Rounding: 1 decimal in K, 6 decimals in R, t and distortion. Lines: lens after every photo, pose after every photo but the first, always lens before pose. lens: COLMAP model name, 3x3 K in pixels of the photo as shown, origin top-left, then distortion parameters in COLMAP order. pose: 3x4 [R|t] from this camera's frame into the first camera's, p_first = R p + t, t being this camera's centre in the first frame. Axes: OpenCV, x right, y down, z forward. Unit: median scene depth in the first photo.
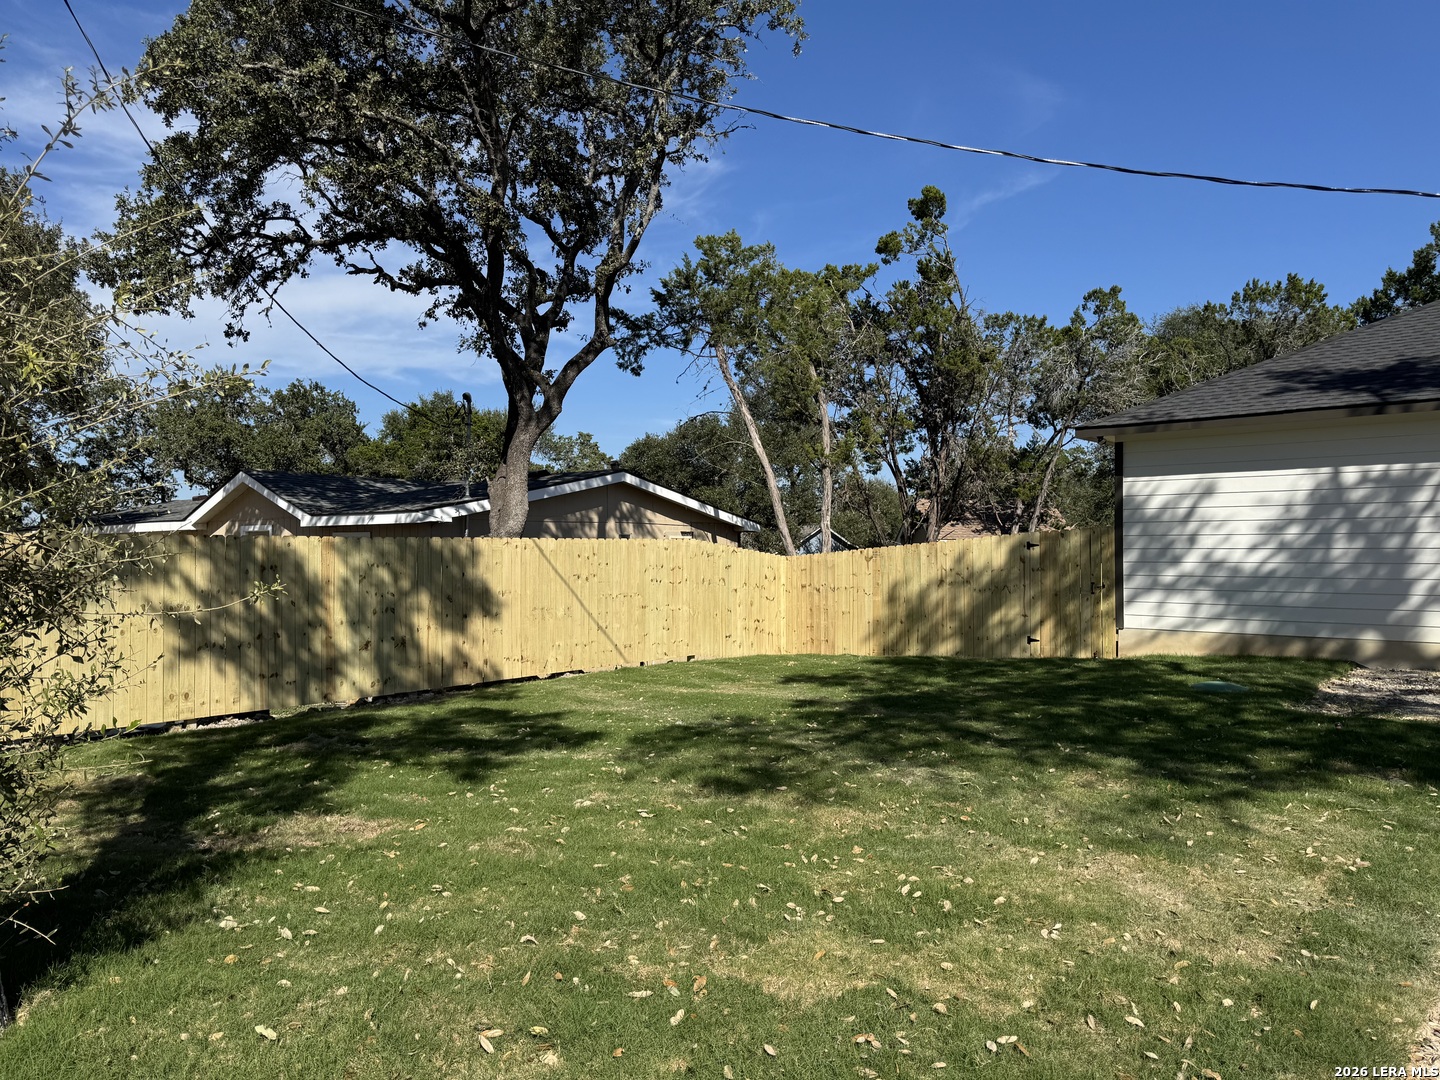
lens RADIAL K [[993.9, 0, 720.0], [0, 993.9, 540.0], [0, 0, 1]] dist [0.092550, -0.169312]
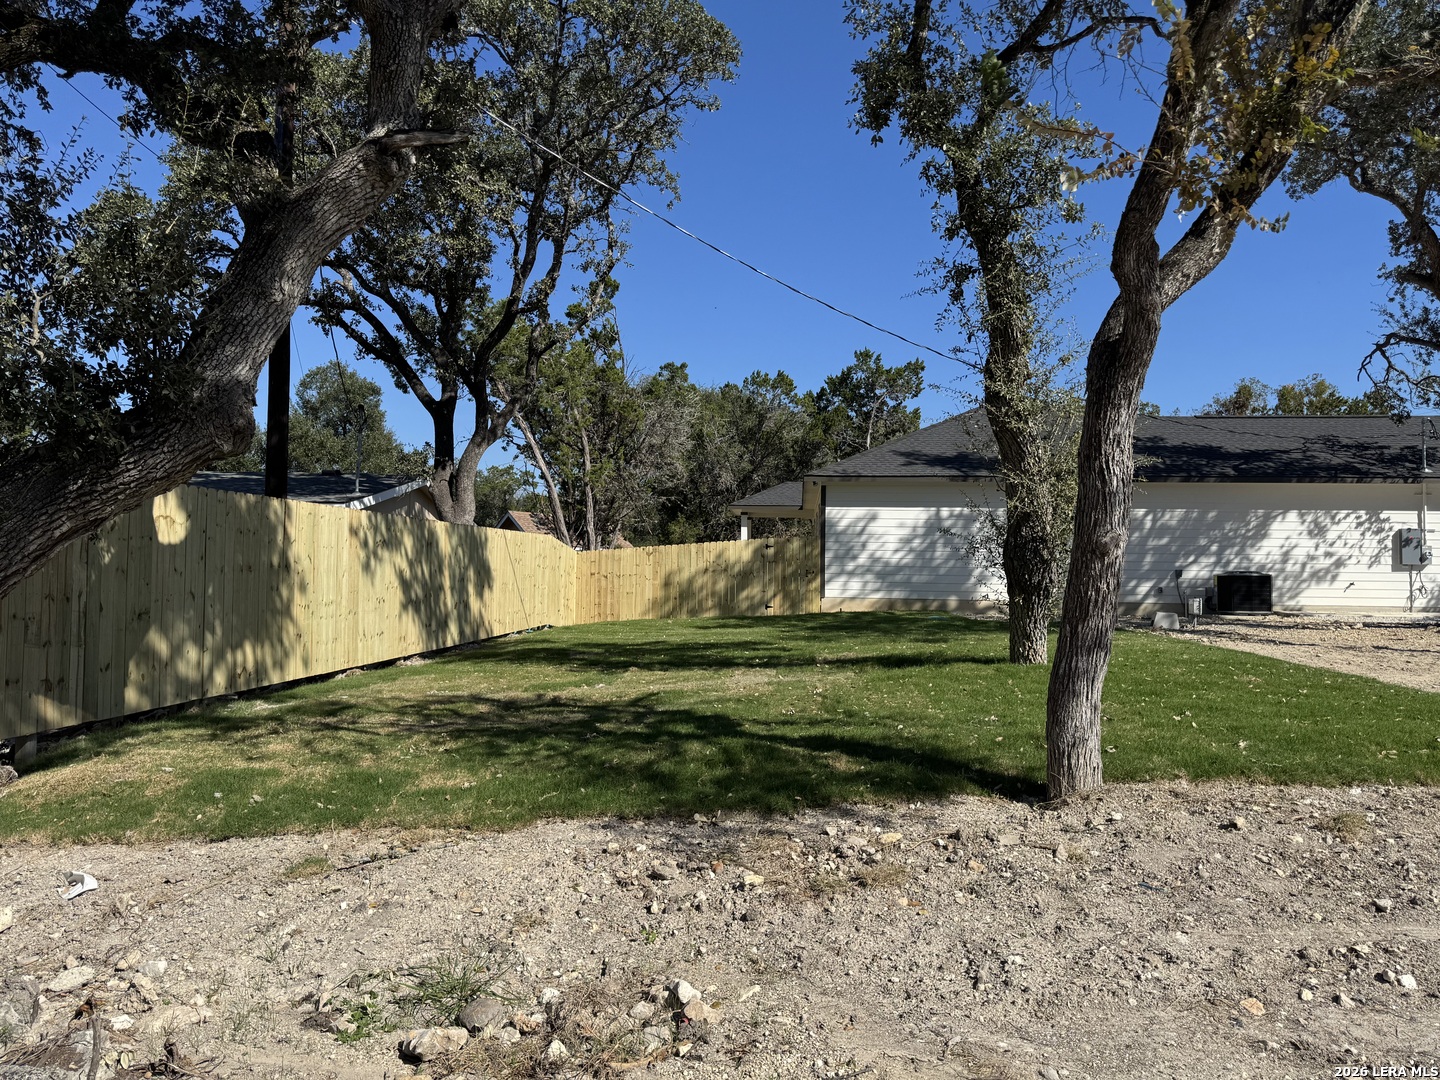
lens RADIAL K [[1032.1, 0, 720.0], [0, 1032.1, 540.0], [0, 0, 1]] dist [0.100882, -0.197756]
pose [[0.788276, 0.032521, 0.614462, -0.802875], [-0.020138, 0.999431, -0.027062, 0.043075], [-0.614992, 0.008959, 0.788482, -0.240077]]
